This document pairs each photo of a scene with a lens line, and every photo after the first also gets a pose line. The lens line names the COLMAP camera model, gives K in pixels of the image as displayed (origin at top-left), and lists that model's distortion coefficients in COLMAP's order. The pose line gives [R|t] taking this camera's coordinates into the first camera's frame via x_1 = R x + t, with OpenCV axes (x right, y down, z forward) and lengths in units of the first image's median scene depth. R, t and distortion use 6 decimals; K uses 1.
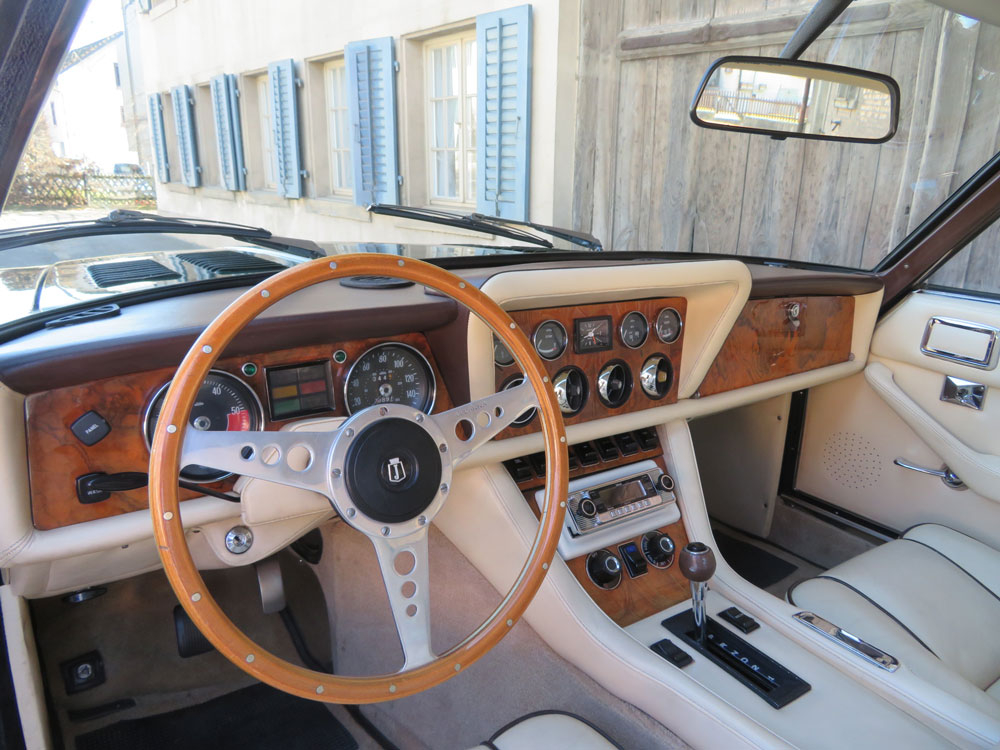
lens RADIAL K [[711.1, 0, 500.0], [0, 711.1, 375.0], [0, 0, 1]] dist [-0.004129, 0.001107]
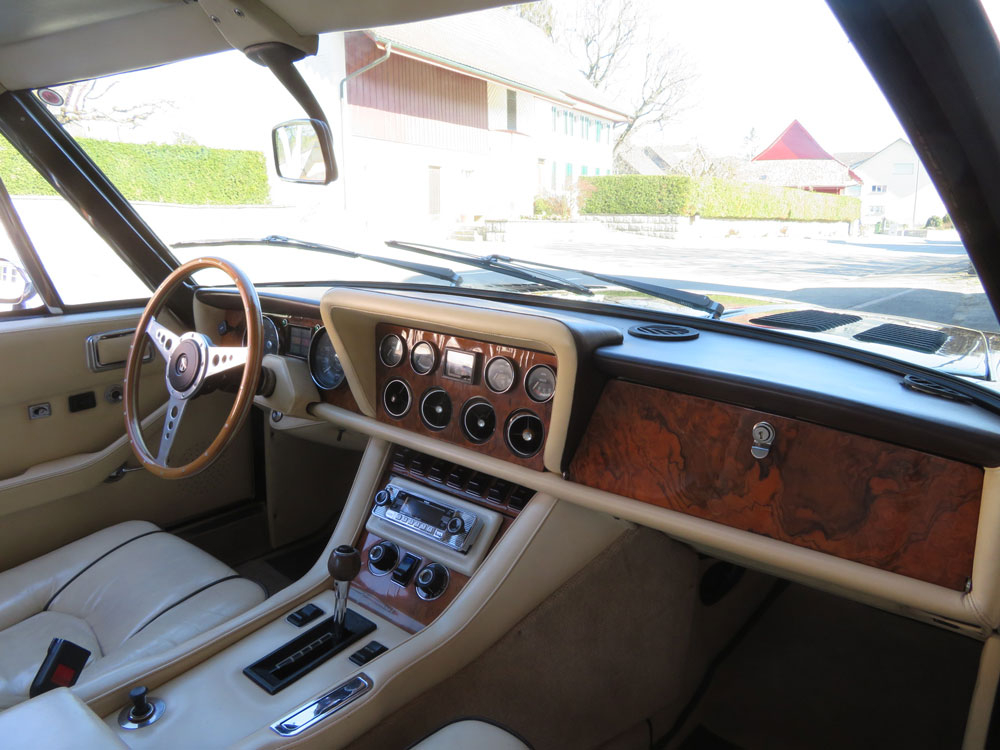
lens RADIAL K [[716.2, 0, 500.0], [0, 716.2, 375.0], [0, 0, 1]] dist [-0.006761, 0.003506]
pose [[0.291154, 0.198358, -0.935887, 0.863194], [-0.281159, 0.952809, 0.114476, -0.135699], [0.914428, 0.229803, 0.333184, 0.510433]]
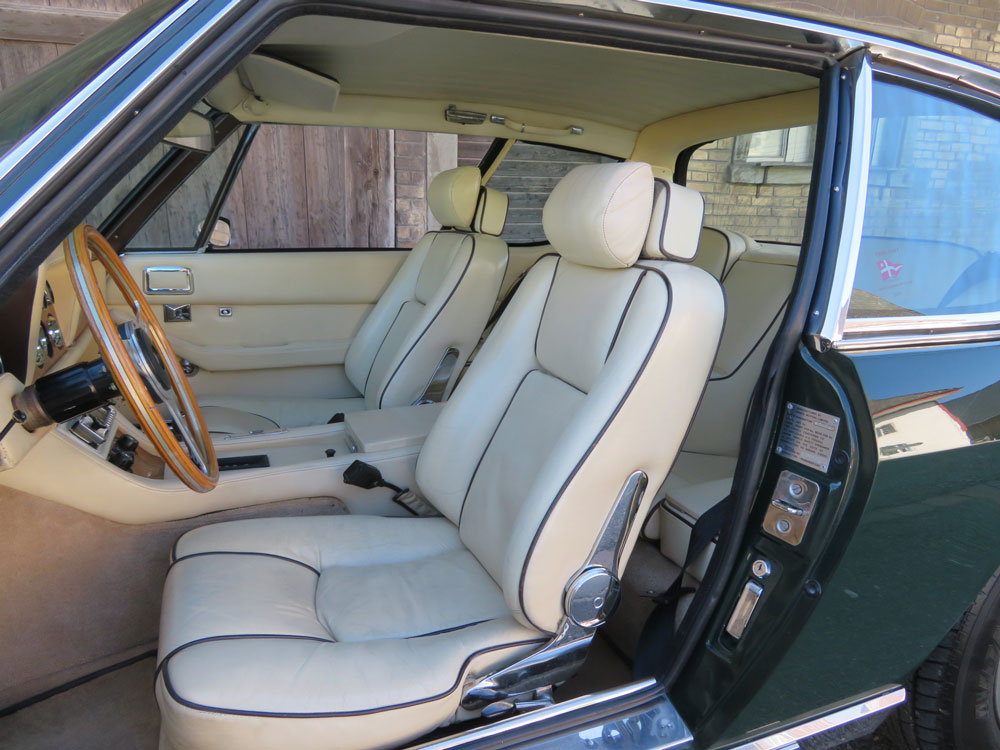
lens RADIAL K [[720.3, 0, 500.0], [0, 720.3, 375.0], [0, 0, 1]] dist [-0.008302, -0.003556]
pose [[0.194924, -0.259776, 0.945791, -0.675831], [0.271088, 0.940994, 0.202588, 0.022609], [-0.942611, 0.216903, 0.253844, -0.024874]]
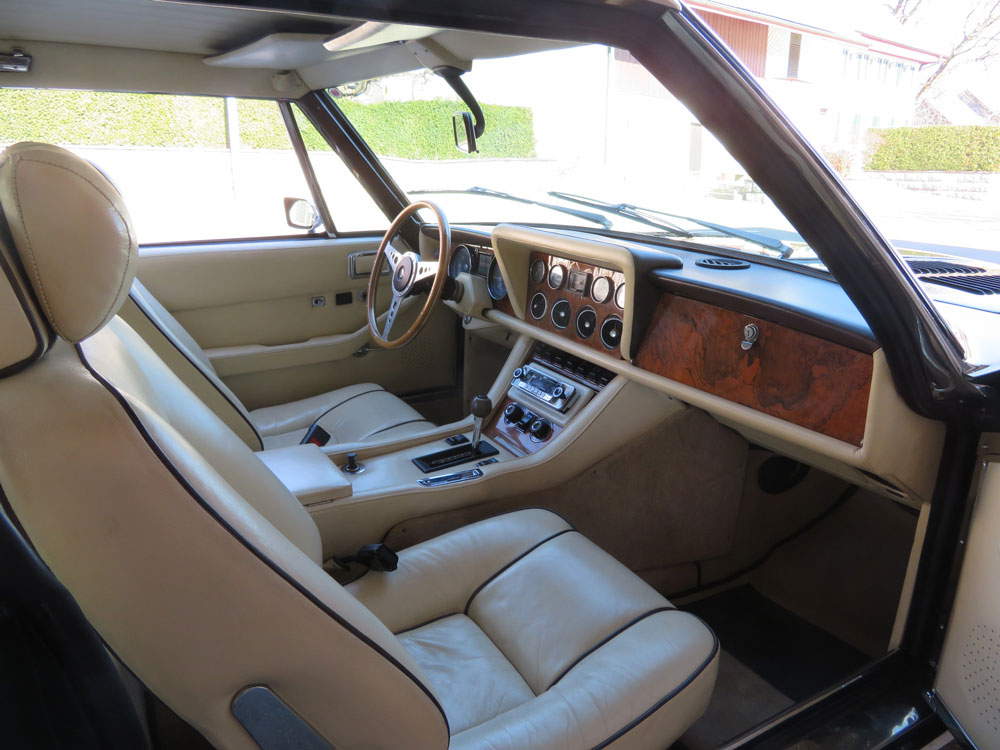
lens RADIAL K [[716.6, 0, 500.0], [0, 716.6, 375.0], [0, 0, 1]] dist [-0.004555, 0.007054]
pose [[-0.058791, 0.265018, -0.962449, 1.212717], [-0.302470, 0.914067, 0.270172, -0.174343], [0.951344, 0.306996, 0.026421, 0.634234]]
